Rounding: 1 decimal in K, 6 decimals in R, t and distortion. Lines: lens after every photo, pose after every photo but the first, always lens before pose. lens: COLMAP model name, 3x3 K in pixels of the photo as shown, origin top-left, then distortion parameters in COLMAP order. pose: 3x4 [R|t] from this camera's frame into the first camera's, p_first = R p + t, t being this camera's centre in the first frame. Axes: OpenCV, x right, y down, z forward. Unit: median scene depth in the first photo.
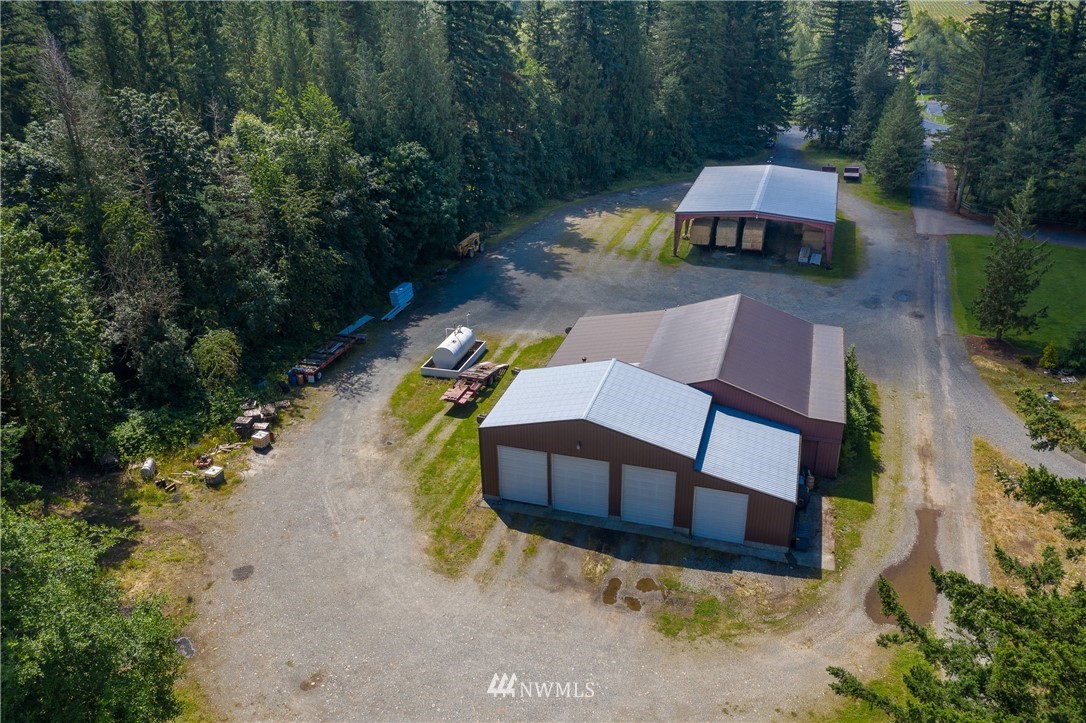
lens RADIAL K [[851.6, 0, 543.4], [0, 851.6, 359.8], [0, 0, 1]] dist [-0.023595, 0.007288]
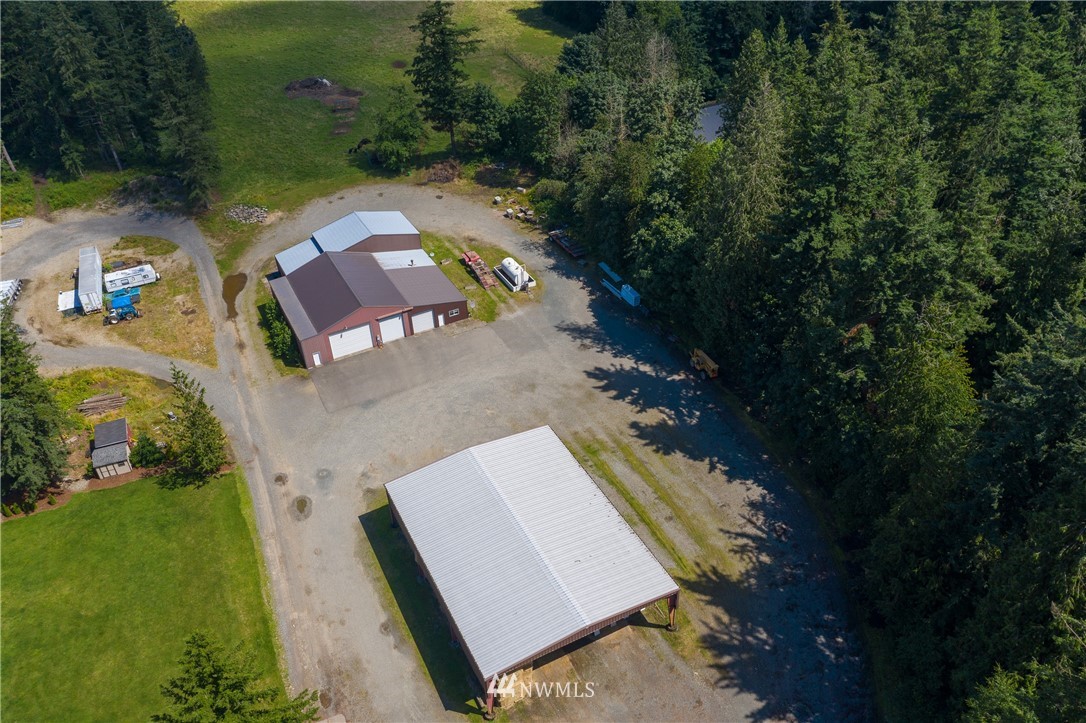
lens RADIAL K [[844.4, 0, 541.3], [0, 844.4, 359.3], [0, 0, 1]] dist [-0.014099, -0.000798]
pose [[-0.704308, 0.457621, -0.542709, 0.610000], [-0.258004, 0.547206, 0.796241, -0.916216], [0.661351, 0.700820, -0.267333, 1.186161]]
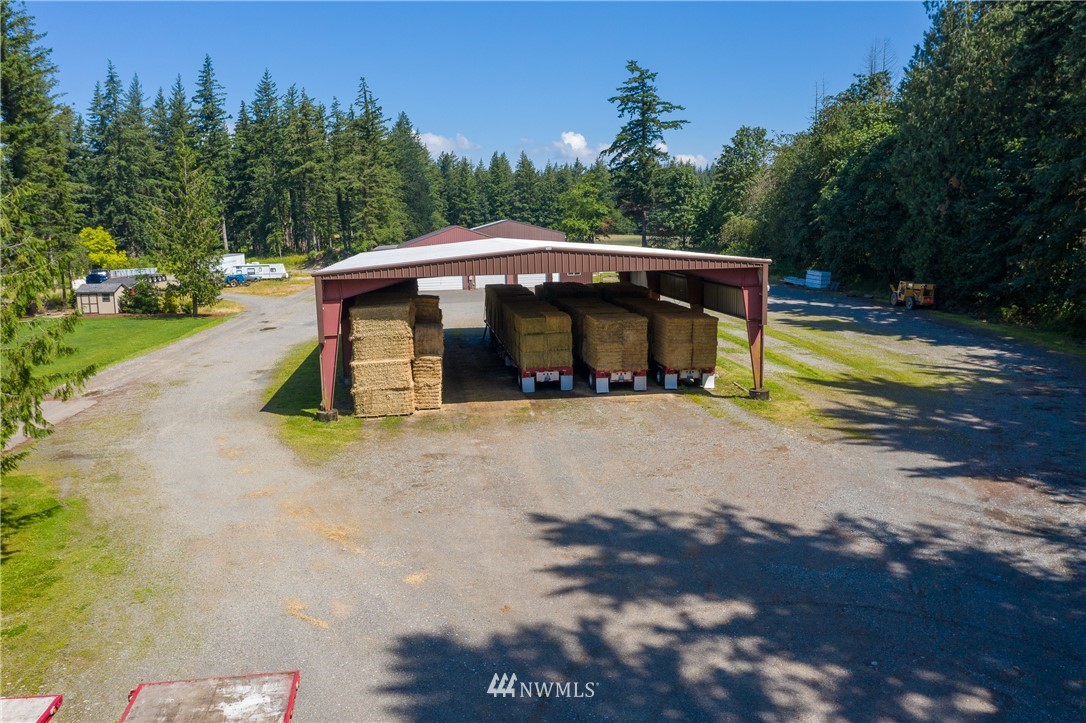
lens RADIAL K [[851.0, 0, 542.6], [0, 851.0, 357.5], [0, 0, 1]] dist [-0.011864, -0.002526]
pose [[-0.900159, 0.105685, -0.422545, 0.462242], [-0.149842, 0.835763, 0.528249, -0.408899], [0.408975, 0.538824, -0.736484, 1.446371]]
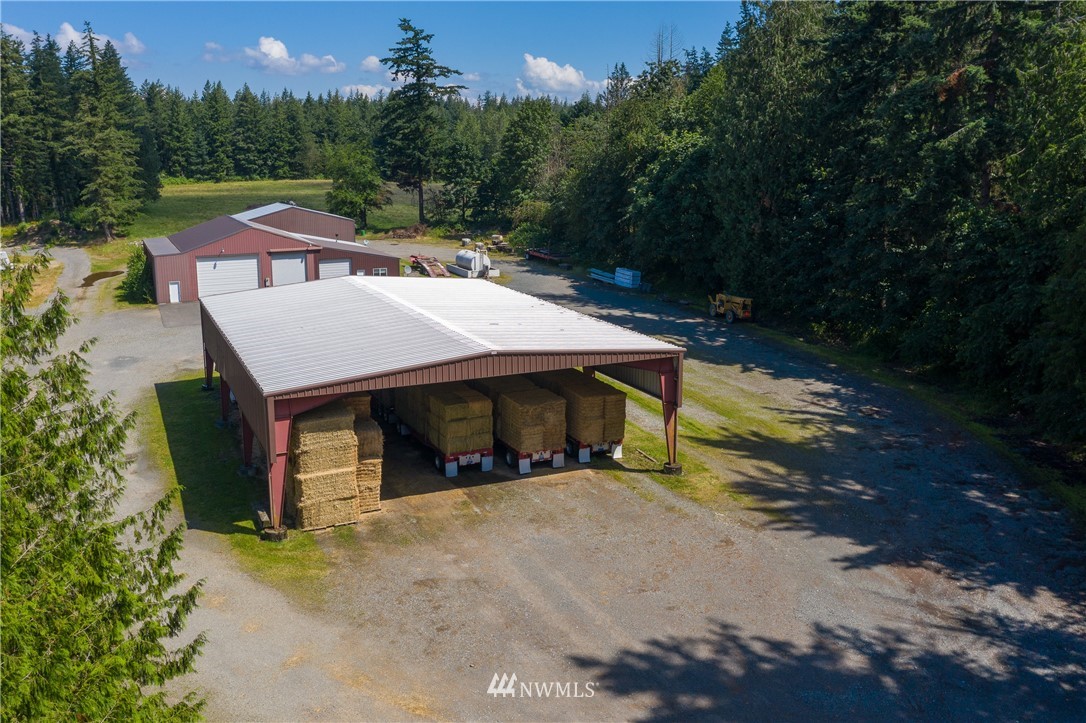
lens RADIAL K [[950.2, 0, 515.5], [0, 950.2, 320.3], [0, 0, 1]] dist [-0.014631, 0.001705]
pose [[-0.747786, 0.144688, -0.647983, 0.553452], [-0.265514, 0.829359, 0.491596, -0.469452], [0.608538, 0.539657, -0.581766, 1.399765]]
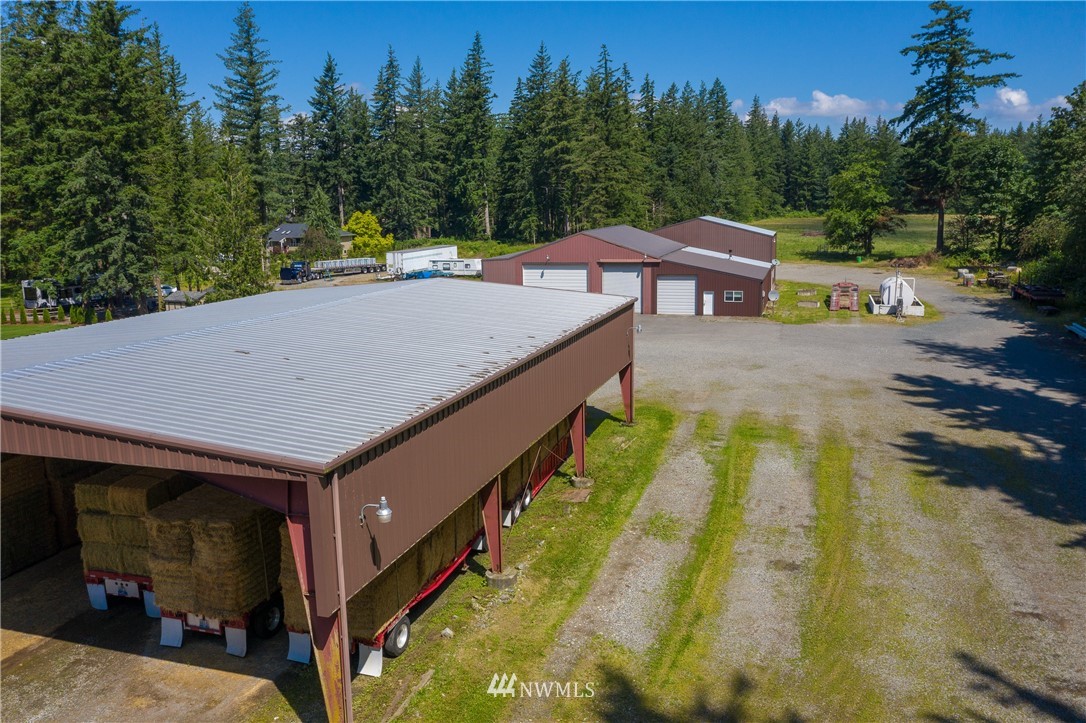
lens RADIAL K [[854.3, 0, 542.7], [0, 854.3, 358.1], [0, 0, 1]] dist [-0.019964, 0.004954]
pose [[-0.999203, 0.038734, 0.009647, 0.191919], [0.037067, 0.810645, 0.584363, -0.367510], [0.014814, 0.584255, -0.811435, 1.311668]]
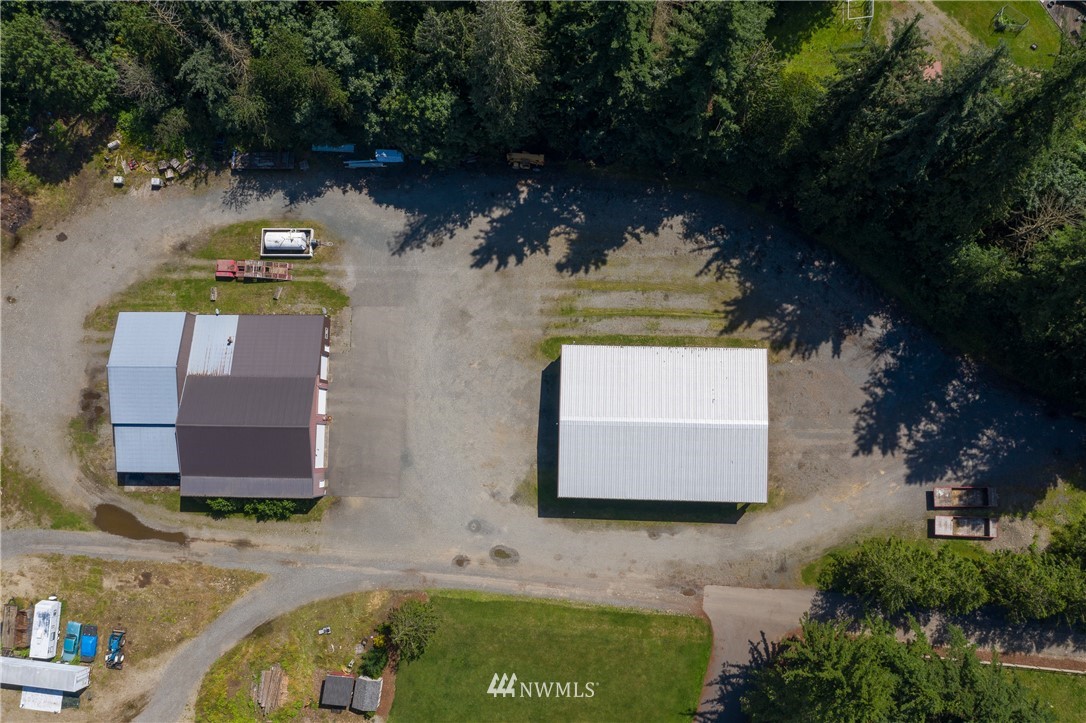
lens RADIAL K [[844.4, 0, 541.3], [0, 844.4, 359.3], [0, 0, 1]] dist [-0.014099, -0.000798]
pose [[0.282566, 0.955343, -0.086466, 0.251300], [-0.376910, 0.193464, 0.905820, -1.082288], [0.882097, -0.223364, 0.414745, 0.554788]]
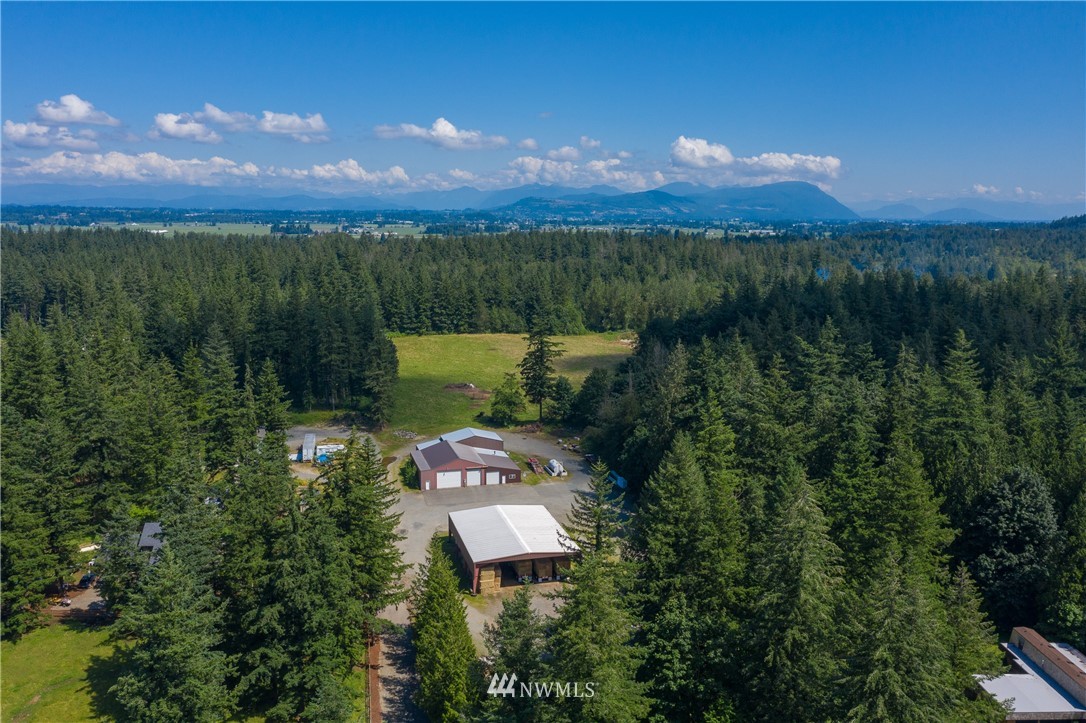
lens RADIAL K [[883.9, 0, 540.8], [0, 883.9, 354.7], [0, 0, 1]] dist [-0.014849, -0.003297]
pose [[-0.834630, 0.097671, -0.542082, 1.034438], [-0.229598, 0.832886, 0.503573, -1.248699], [0.500677, 0.544759, -0.672727, 1.966449]]
